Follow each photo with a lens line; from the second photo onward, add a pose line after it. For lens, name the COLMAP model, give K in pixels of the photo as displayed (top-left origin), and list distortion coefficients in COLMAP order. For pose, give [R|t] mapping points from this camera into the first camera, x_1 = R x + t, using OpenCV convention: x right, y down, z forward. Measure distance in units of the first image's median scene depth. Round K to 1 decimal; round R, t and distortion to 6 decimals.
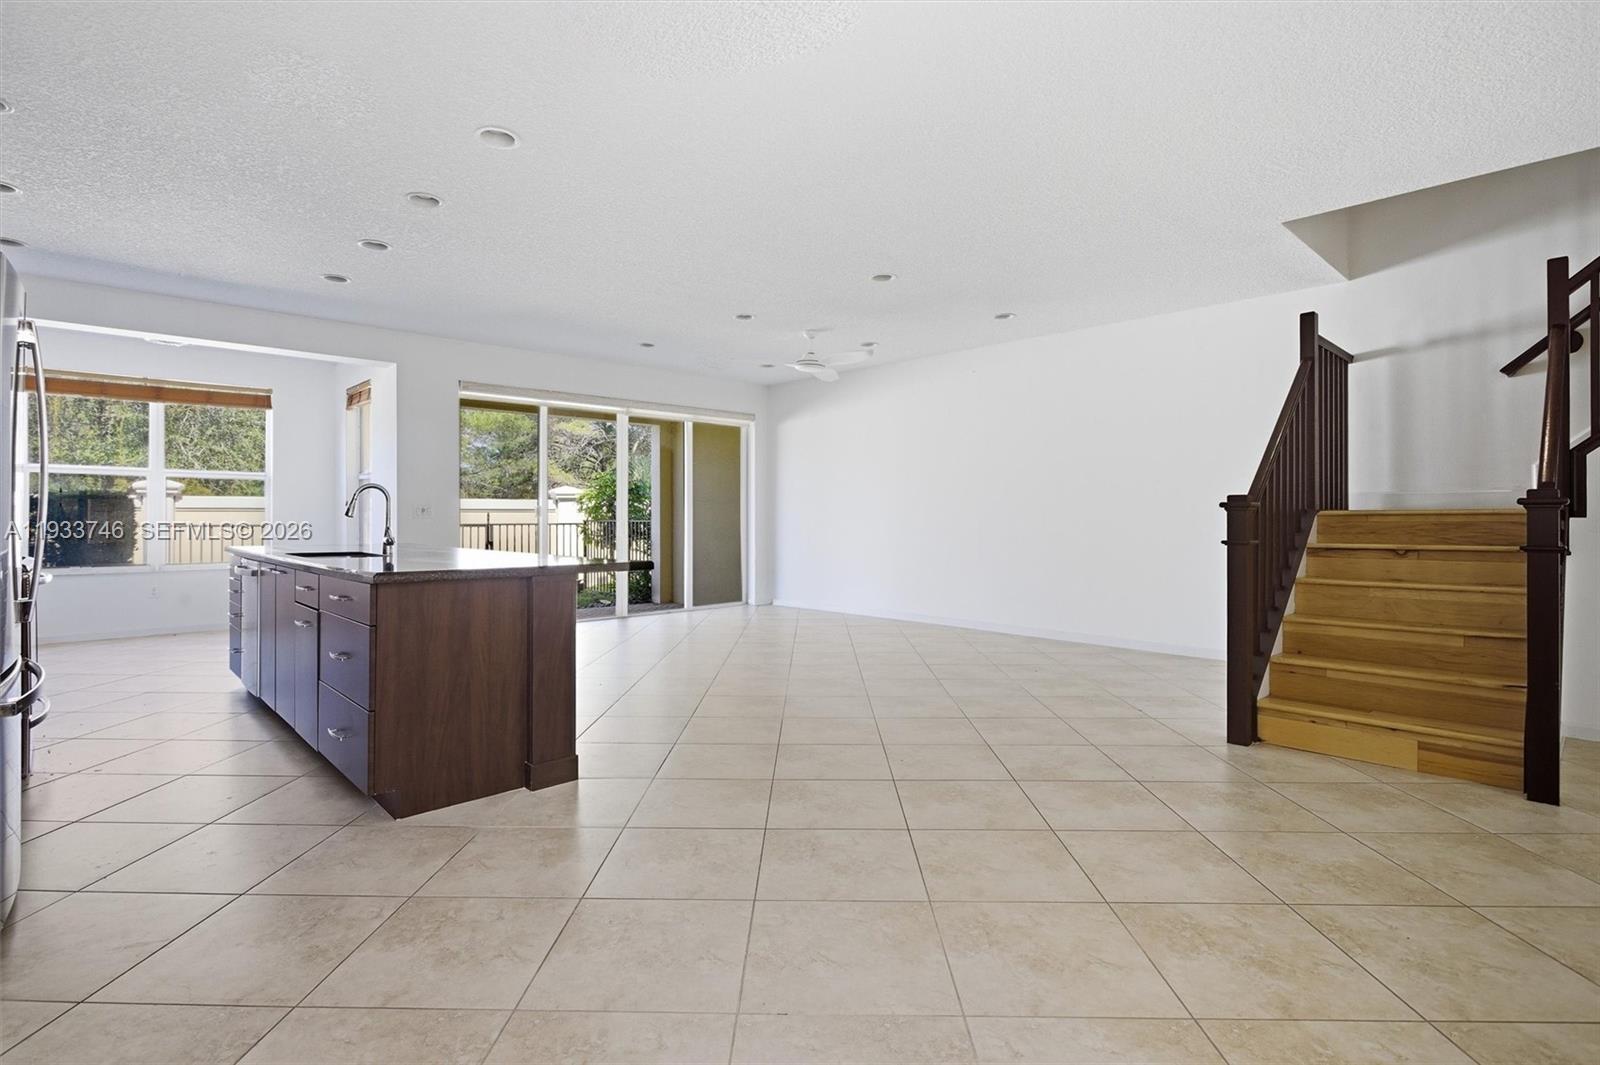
lens RADIAL K [[765.8, 0, 796.2], [0, 765.8, 525.7], [0, 0, 1]] dist [-0.007929, 0.002307]
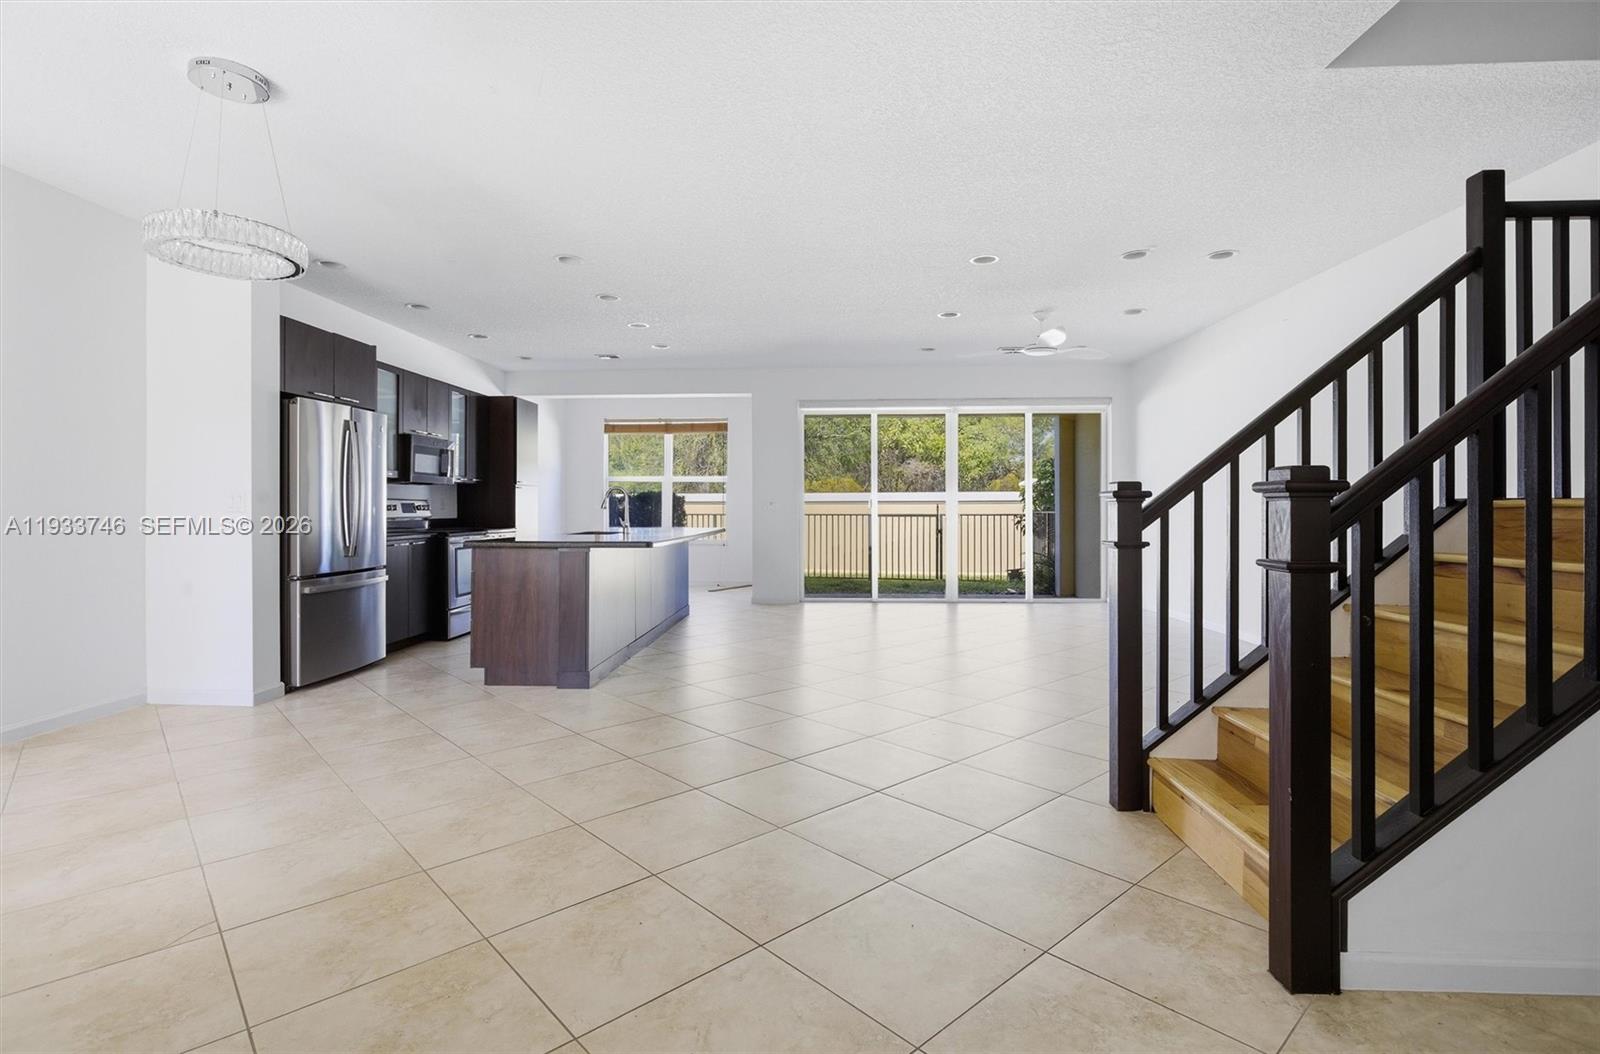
lens RADIAL K [[761.5, 0, 794.0], [0, 761.5, 515.9], [0, 0, 1]] dist [0.002077, 0.000266]
pose [[0.694562, 0.007800, -0.719391, 0.443230], [-0.008526, 0.999960, 0.002611, -0.002341], [0.719383, 0.004320, 0.694601, 0.115231]]
